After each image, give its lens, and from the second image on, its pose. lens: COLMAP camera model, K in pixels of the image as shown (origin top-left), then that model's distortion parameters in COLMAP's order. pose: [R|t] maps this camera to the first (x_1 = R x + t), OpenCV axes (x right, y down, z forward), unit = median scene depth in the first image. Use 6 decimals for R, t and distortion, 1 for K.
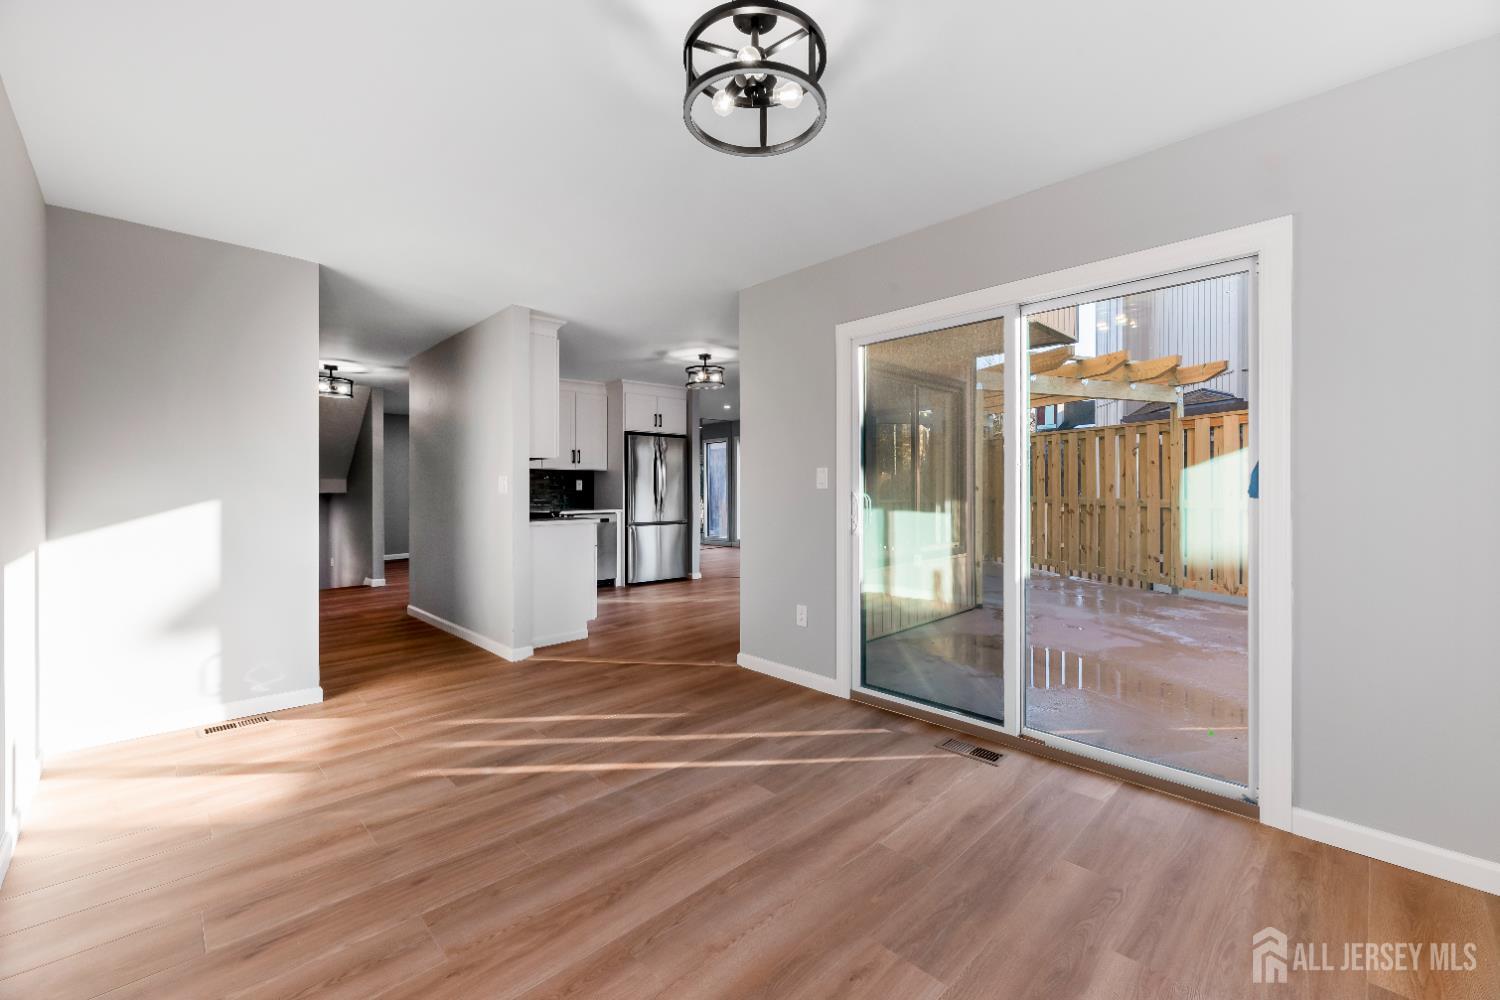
lens RADIAL K [[608.3, 0, 743.3], [0, 608.3, 489.5], [0, 0, 1]] dist [0.003000, 0.000058]
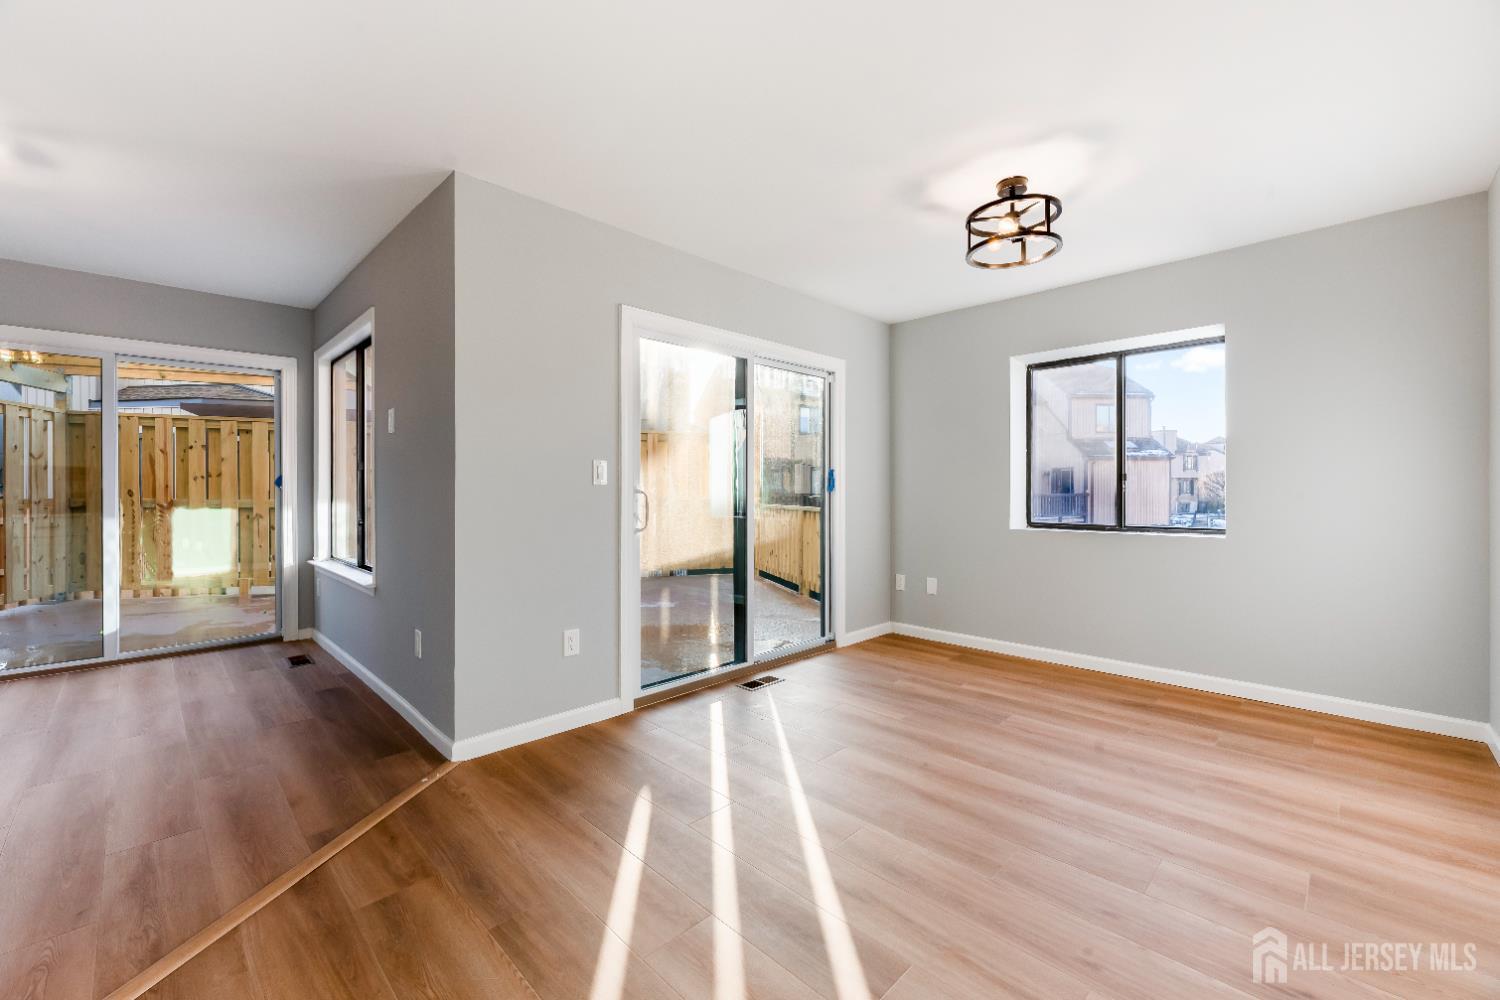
lens RADIAL K [[608.3, 0, 743.3], [0, 608.3, 489.5], [0, 0, 1]] dist [0.003000, 0.000058]
pose [[-0.012293, 0.011006, 0.999864, -0.979374], [0.004819, 0.999928, -0.010947, 0.018741], [-0.999913, 0.004684, -0.012345, 1.065117]]
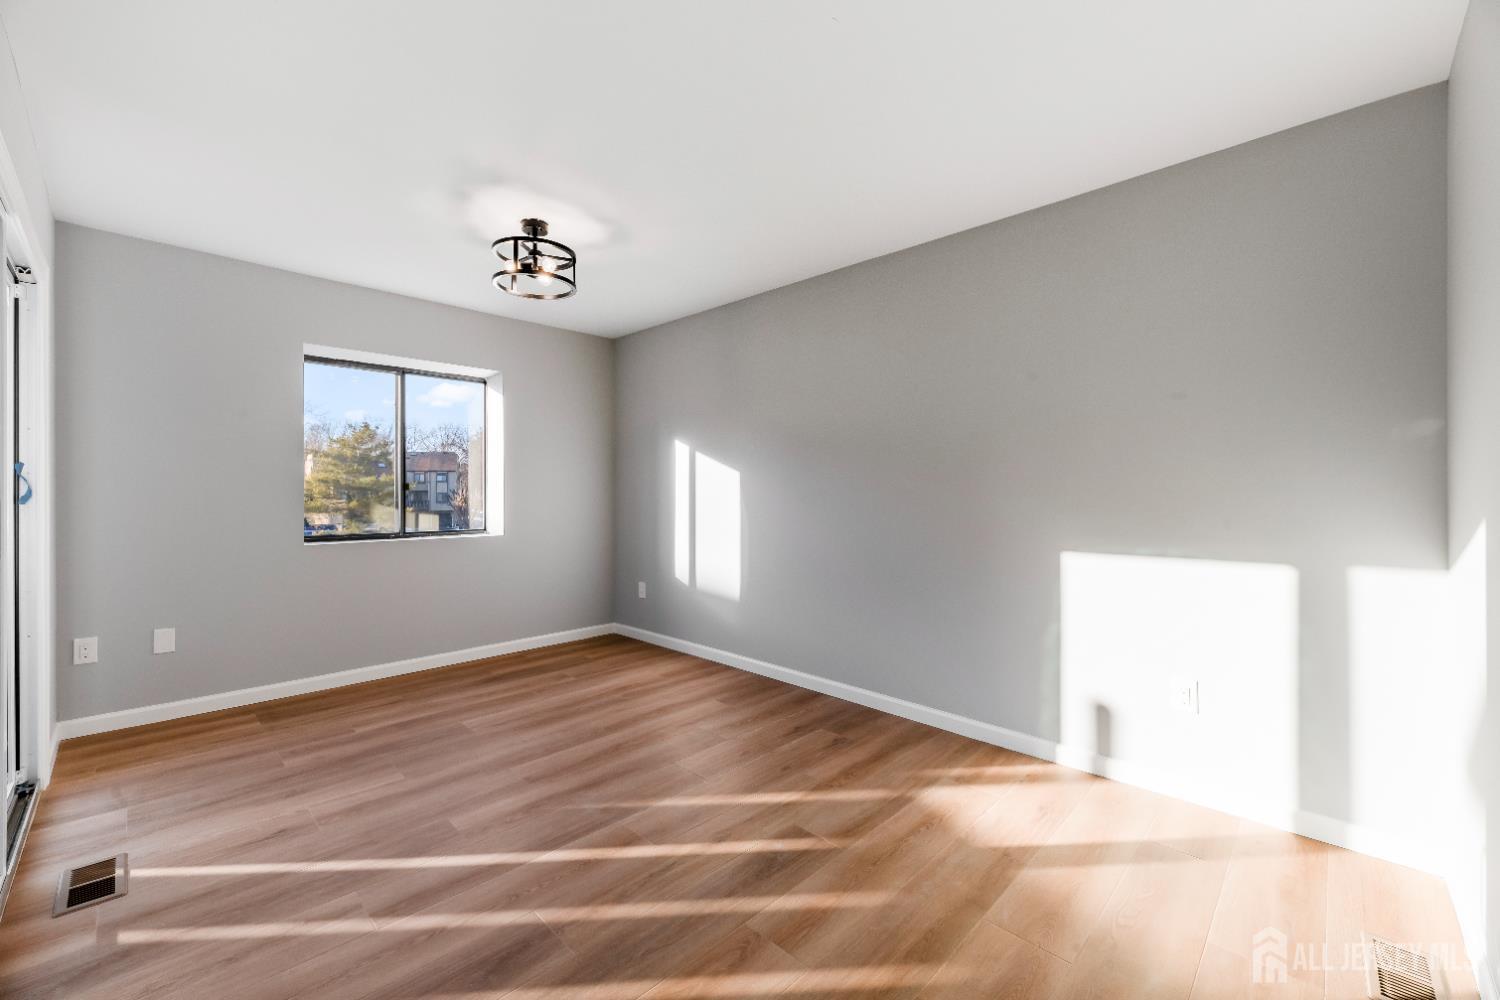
lens RADIAL K [[608.3, 0, 743.3], [0, 608.3, 489.5], [0, 0, 1]] dist [0.003000, 0.000058]
pose [[-0.999602, 0.008707, -0.026850, -0.337159], [0.008866, 0.999944, -0.005835, 0.000903], [0.026798, -0.006070, -0.999622, 1.726251]]
